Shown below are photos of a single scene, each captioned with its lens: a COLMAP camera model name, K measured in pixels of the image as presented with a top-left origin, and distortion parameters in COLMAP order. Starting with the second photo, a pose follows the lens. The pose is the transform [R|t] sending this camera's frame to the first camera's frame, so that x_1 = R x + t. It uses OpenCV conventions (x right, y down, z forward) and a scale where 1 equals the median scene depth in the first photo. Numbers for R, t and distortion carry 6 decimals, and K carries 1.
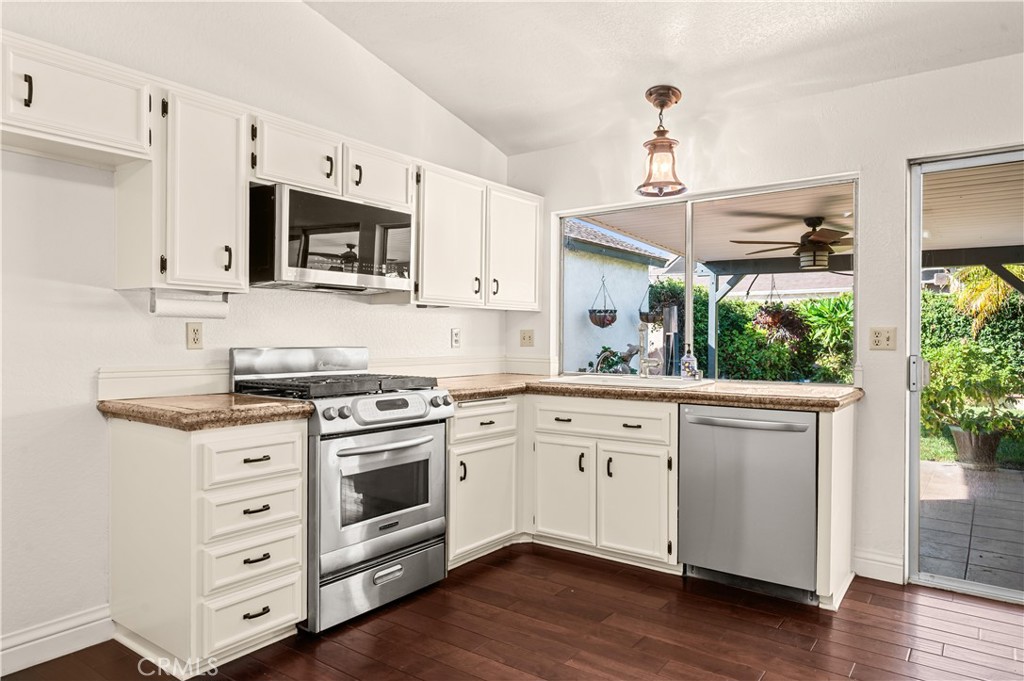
lens RADIAL K [[652.9, 0, 512.0], [0, 652.9, 340.5], [0, 0, 1]] dist [-0.003843, -0.000916]
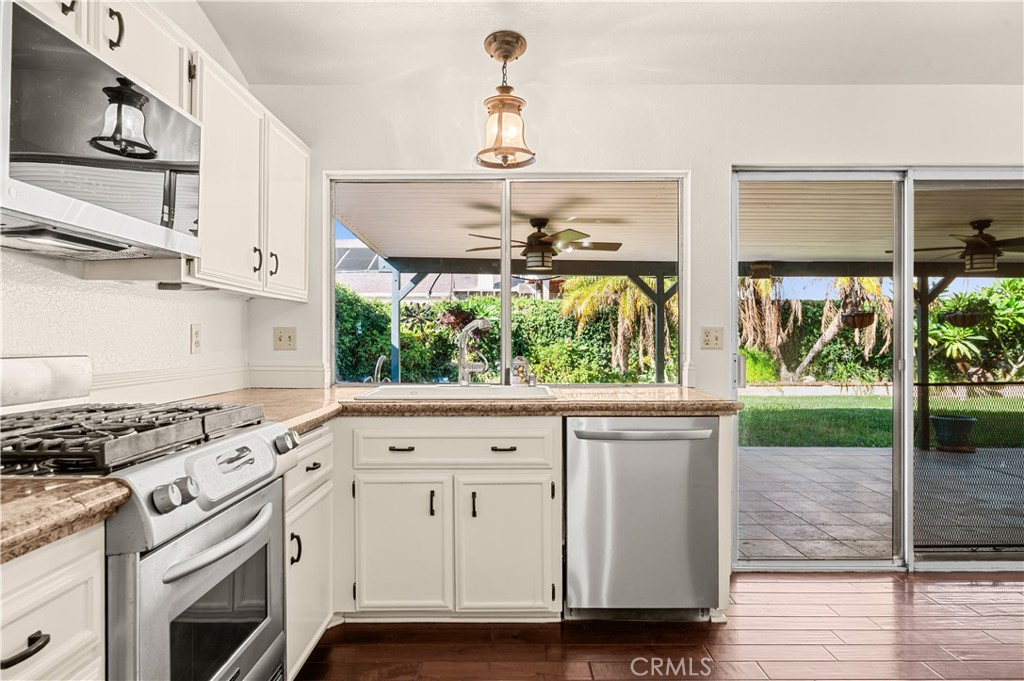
lens RADIAL K [[639.3, 0, 512.0], [0, 639.3, 340.5], [0, 0, 1]] dist [-0.008130, 0.002516]
pose [[0.803371, -0.004087, 0.595465, -0.244493], [0.004601, 0.999989, 0.000656, -0.000564], [-0.595461, 0.002213, 0.803381, 0.338661]]
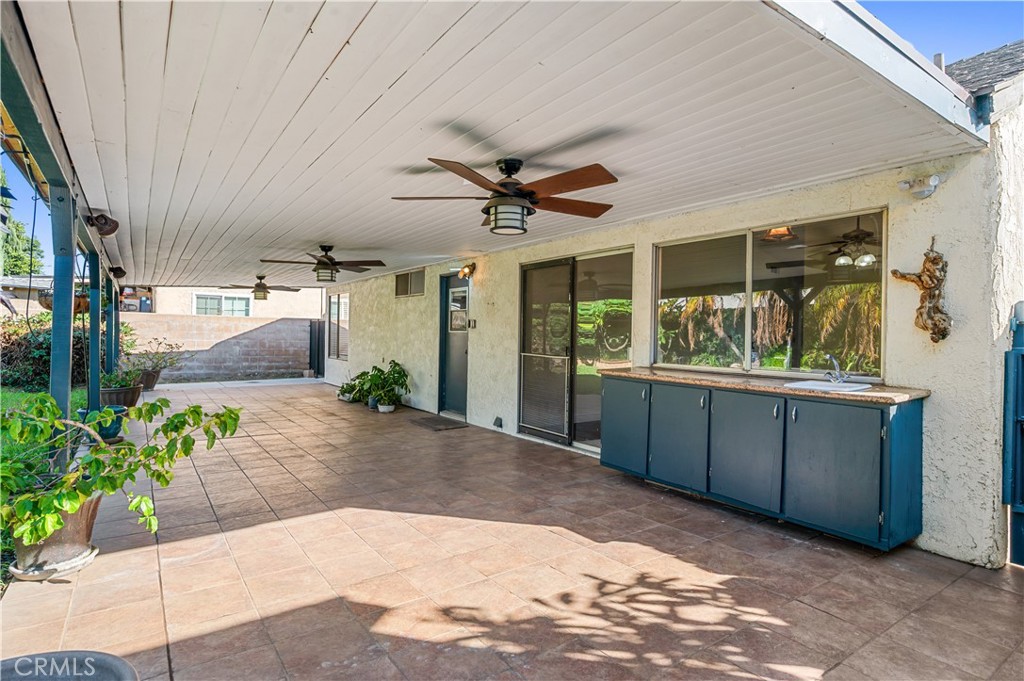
lens RADIAL K [[532.5, 0, 499.6], [0, 532.5, 340.4], [0, 0, 1]] dist [0.002826, 0.001021]
pose [[-0.944254, -0.023575, 0.328374, 0.419289], [-0.019963, 0.999697, 0.014368, -0.004671], [-0.328613, 0.007011, -0.944439, 2.310337]]
